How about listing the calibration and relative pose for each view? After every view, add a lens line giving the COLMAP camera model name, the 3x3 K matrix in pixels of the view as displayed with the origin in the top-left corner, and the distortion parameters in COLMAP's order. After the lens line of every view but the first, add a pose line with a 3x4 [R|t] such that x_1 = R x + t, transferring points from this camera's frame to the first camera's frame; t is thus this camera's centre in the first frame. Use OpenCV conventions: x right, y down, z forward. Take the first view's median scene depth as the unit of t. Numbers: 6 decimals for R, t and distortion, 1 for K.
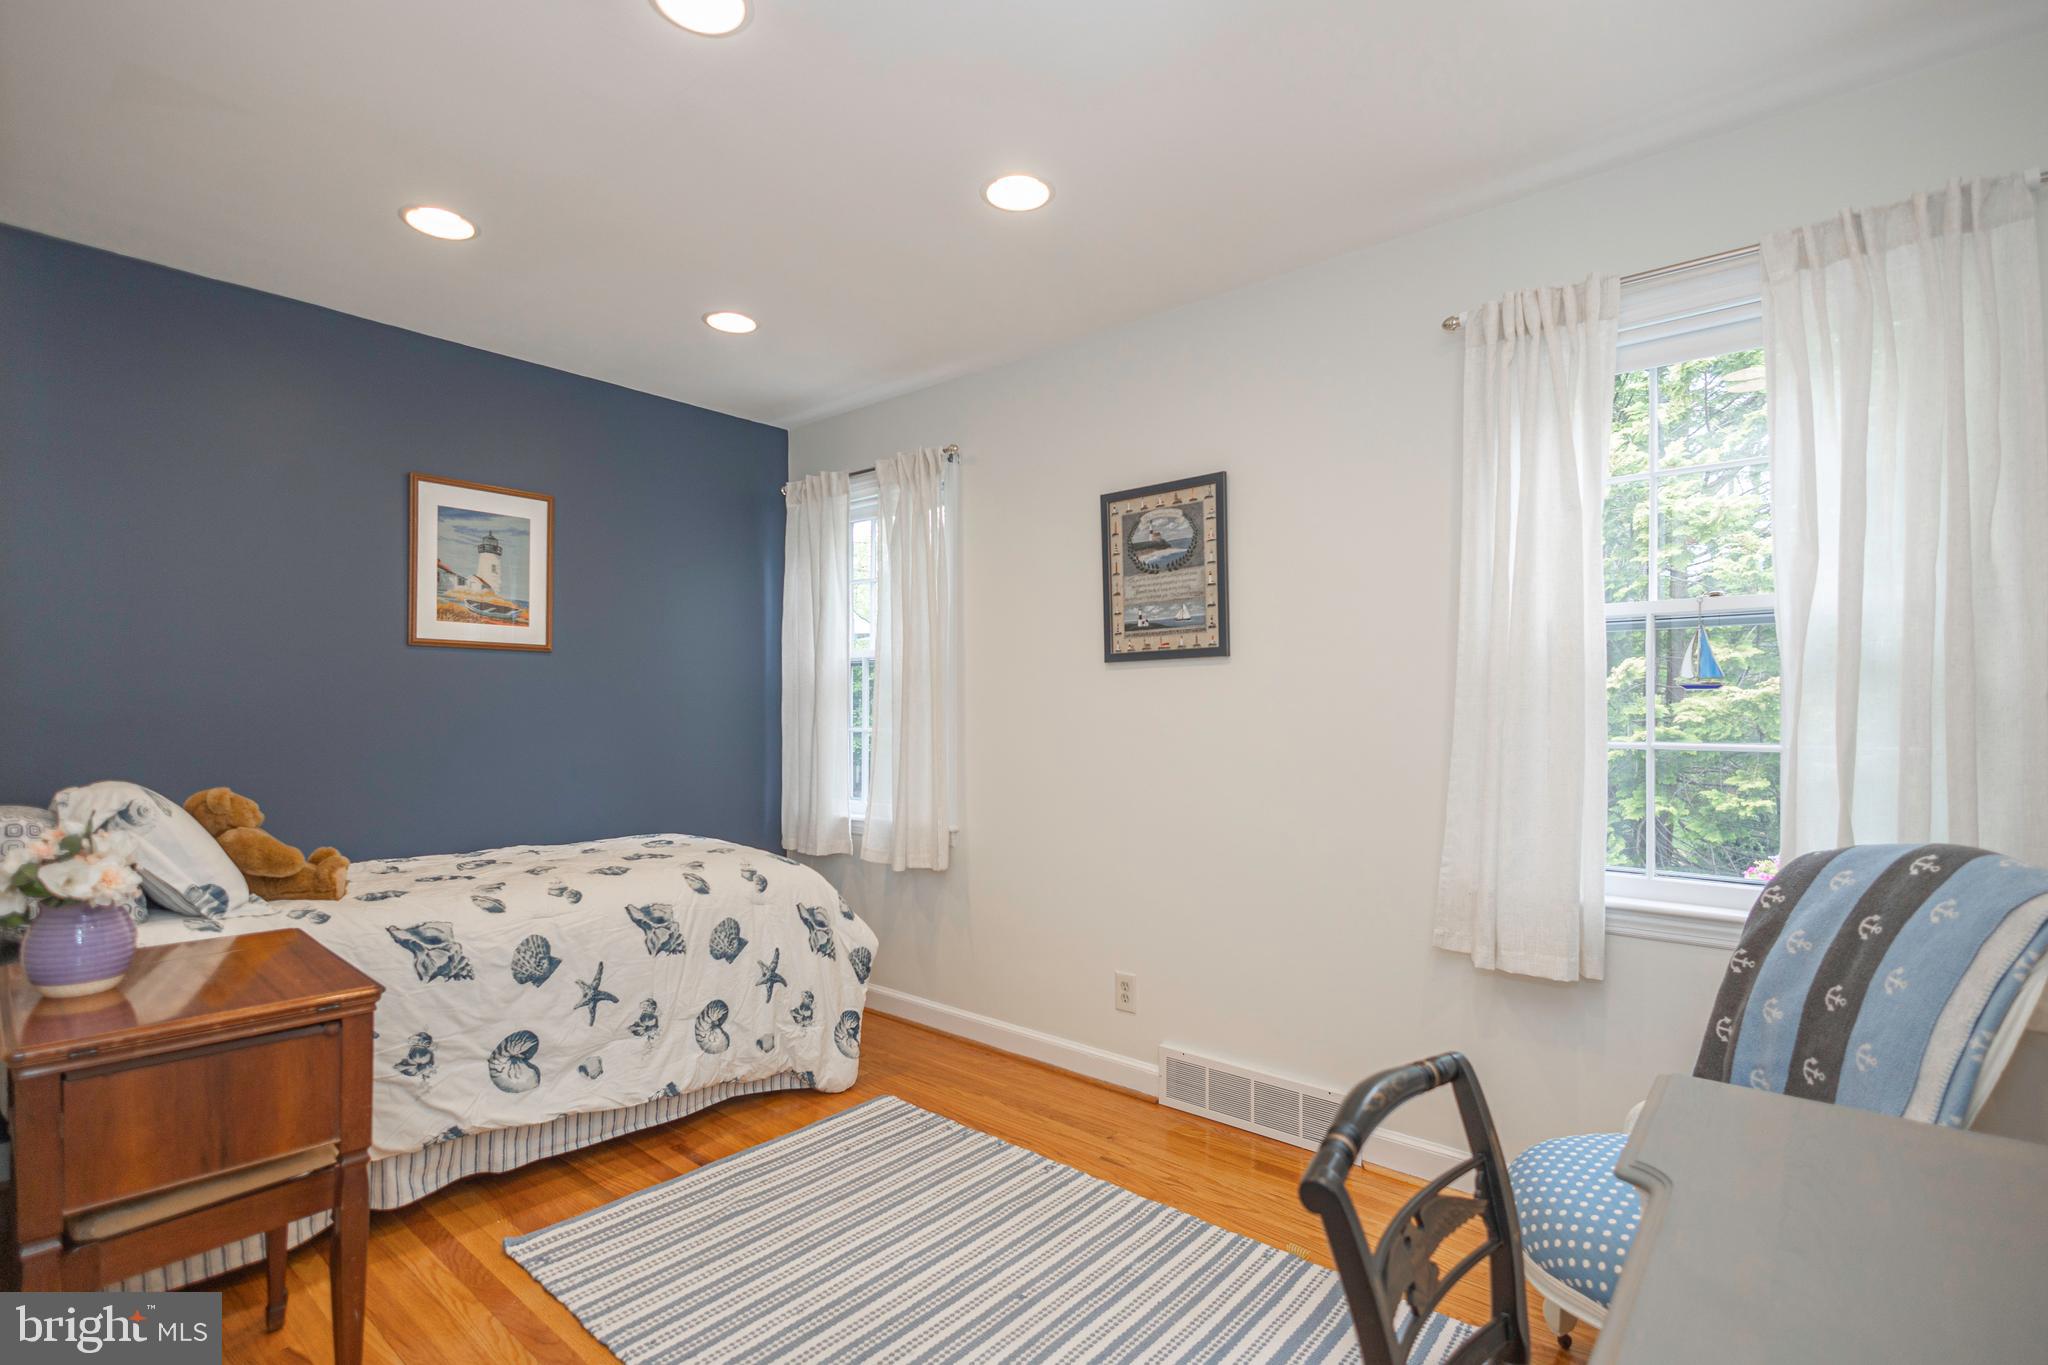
lens RADIAL K [[962.7, 0, 1035.0], [0, 962.7, 669.9], [0, 0, 1]] dist [0.007080, -0.000936]
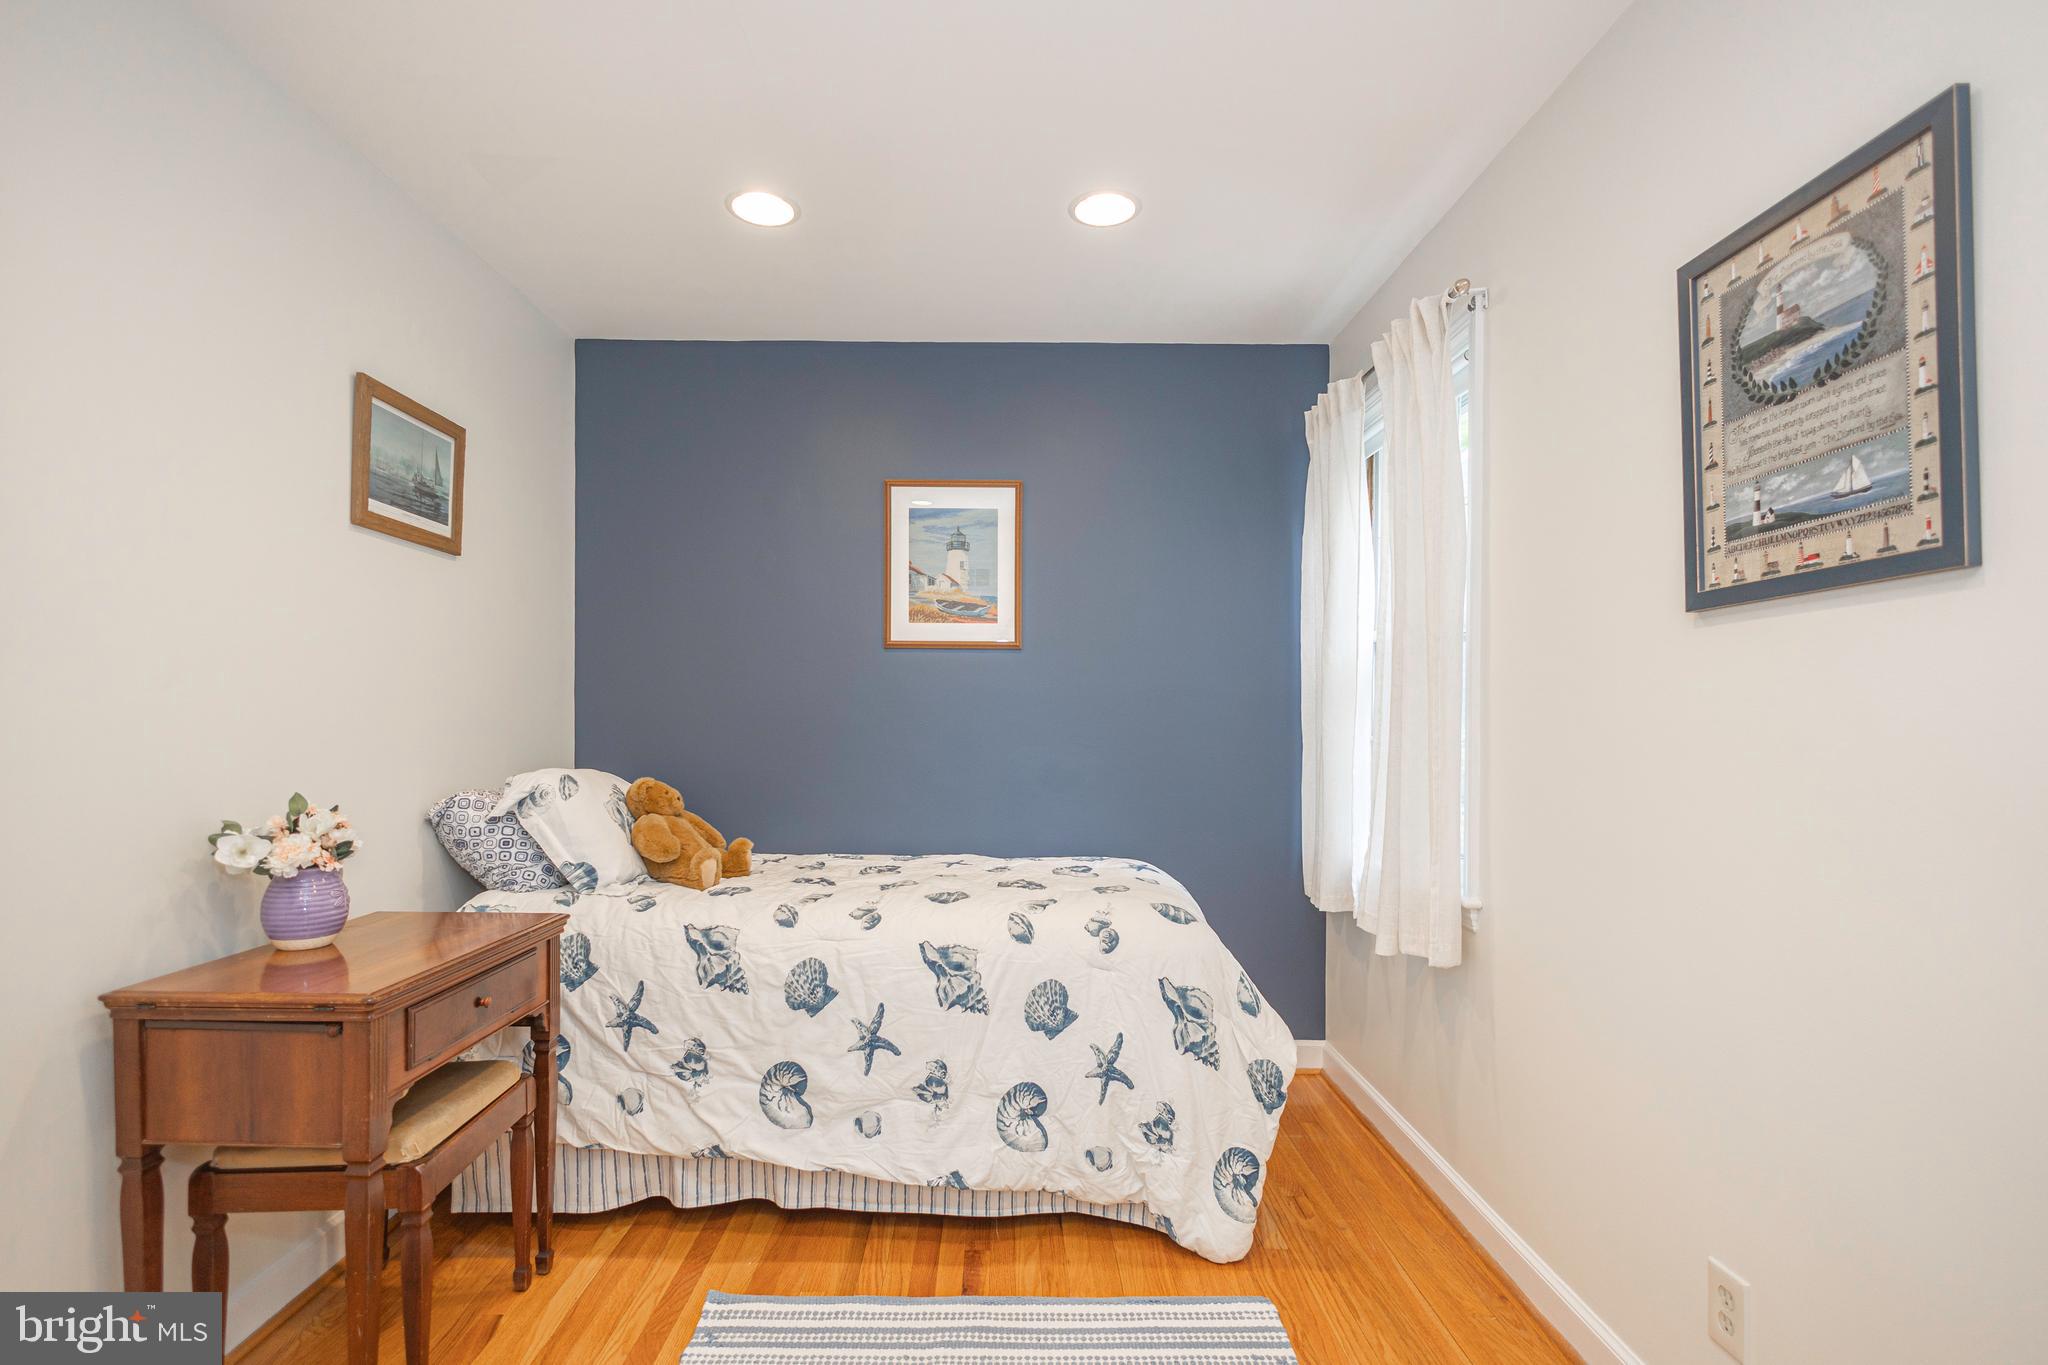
lens RADIAL K [[974.7, 0, 1016.9], [0, 974.7, 695.0], [0, 0, 1]] dist [0.008118, -0.001244]
pose [[0.648980, -0.013723, -0.760681, 0.246976], [0.029788, 0.999529, 0.007382, 0.022345], [0.760222, -0.027451, 0.649083, 0.455368]]
